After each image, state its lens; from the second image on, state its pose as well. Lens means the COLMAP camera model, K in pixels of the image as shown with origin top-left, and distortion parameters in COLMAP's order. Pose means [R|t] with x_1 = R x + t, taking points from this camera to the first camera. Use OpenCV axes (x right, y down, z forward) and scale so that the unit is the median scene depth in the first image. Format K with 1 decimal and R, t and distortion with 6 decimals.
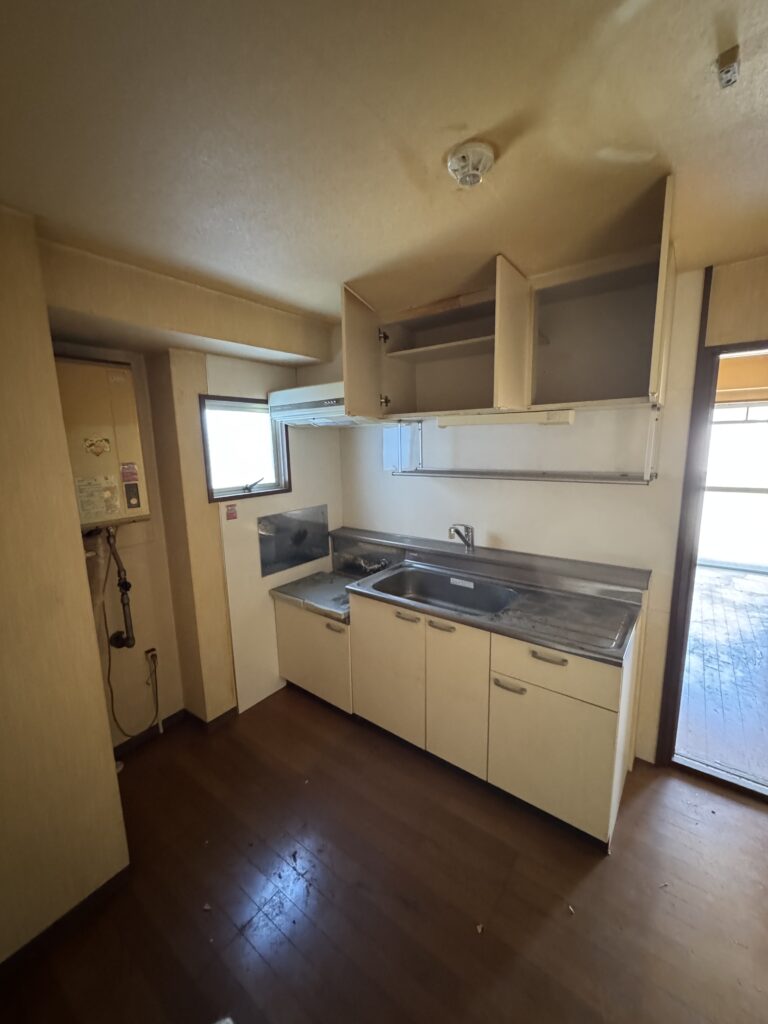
lens RADIAL K [[407.2, 0, 383.0], [0, 407.2, 511.8], [0, 0, 1]] dist [-0.002763, 0.000013]
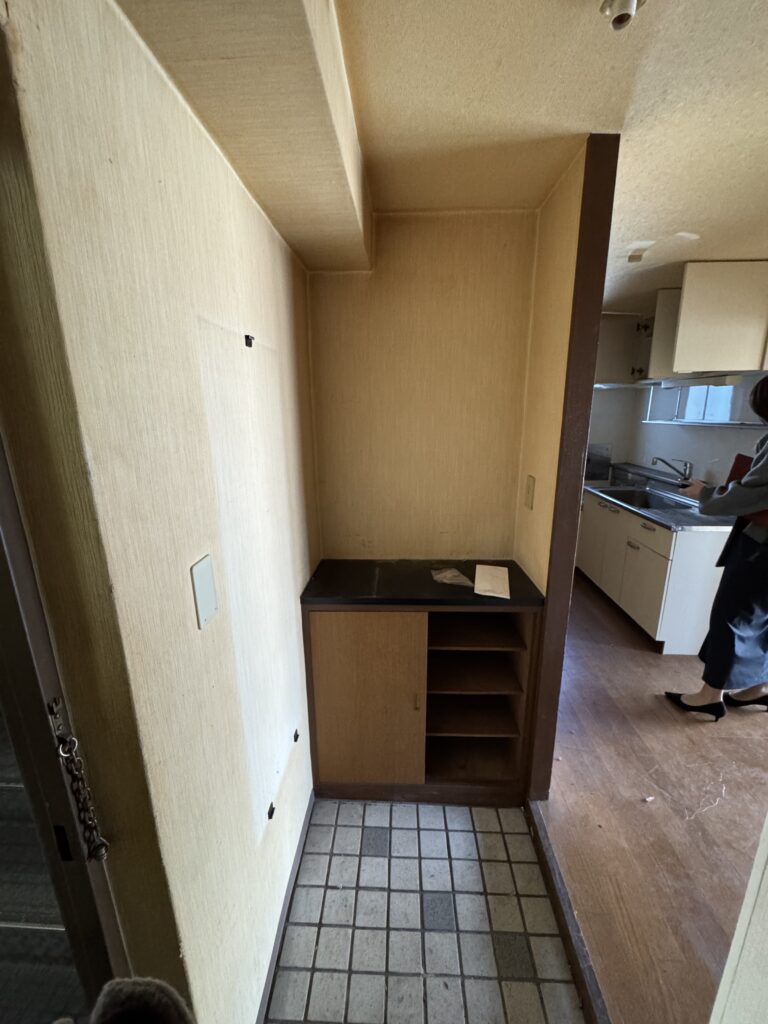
lens RADIAL K [[407.2, 0, 382.6], [0, 407.2, 513.8], [0, 0, 1]] dist [-0.002763, 0.000013]
pose [[0.566110, 0.220130, -0.794395, 0.825247], [-0.138921, 0.975379, 0.171282, 0.122854], [0.812540, 0.013393, 0.582752, -0.675174]]
